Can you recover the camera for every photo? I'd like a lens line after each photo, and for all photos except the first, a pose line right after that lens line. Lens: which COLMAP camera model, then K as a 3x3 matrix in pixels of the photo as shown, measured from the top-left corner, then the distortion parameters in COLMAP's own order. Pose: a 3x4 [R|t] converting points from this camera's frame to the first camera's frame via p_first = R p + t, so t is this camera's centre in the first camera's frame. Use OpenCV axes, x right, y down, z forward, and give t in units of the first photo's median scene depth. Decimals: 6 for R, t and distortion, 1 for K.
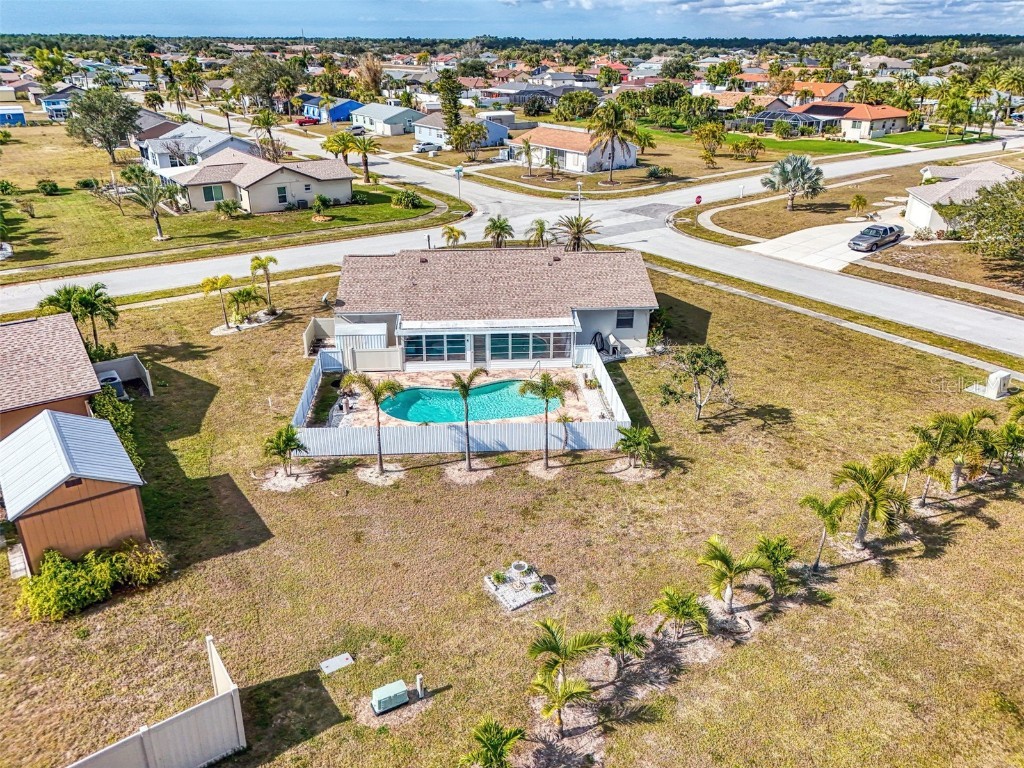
lens RADIAL K [[751.2, 0, 505.8], [0, 751.2, 385.0], [0, 0, 1]] dist [0.071436, -0.065011]
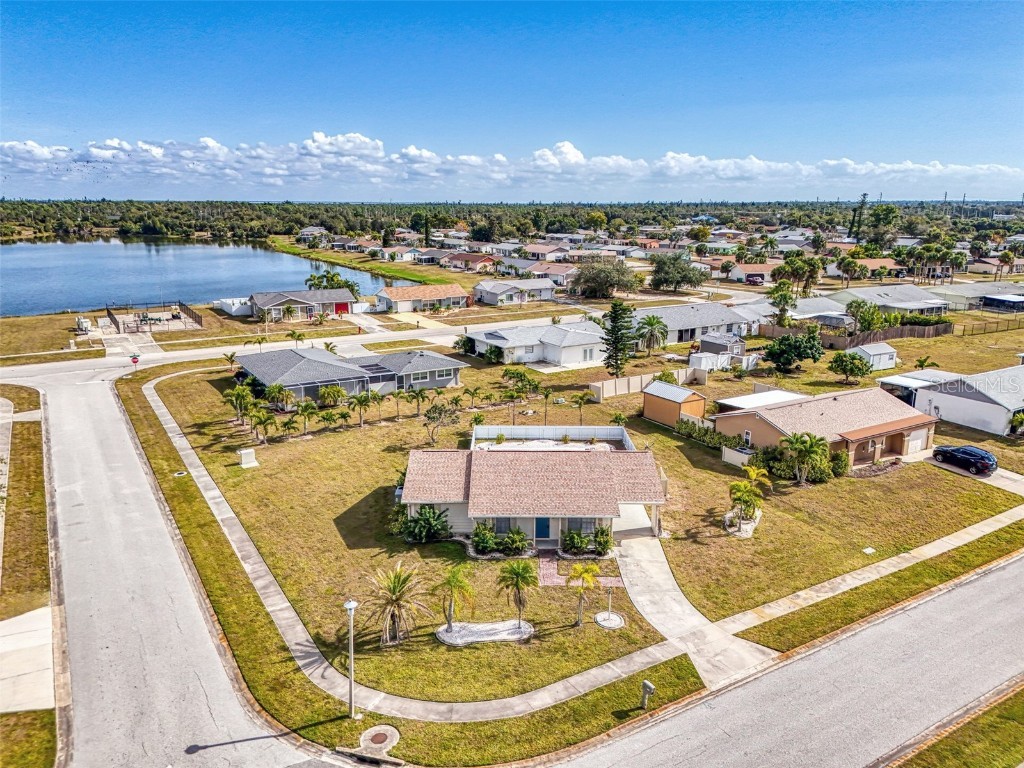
lens RADIAL K [[769.9, 0, 514.8], [0, 769.9, 375.2], [0, 0, 1]] dist [0.077355, -0.071237]
pose [[-0.998200, -0.017841, 0.057251, -0.049540], [0.020463, 0.796066, 0.604864, -0.878482], [-0.056368, 0.604947, -0.794268, 1.636826]]
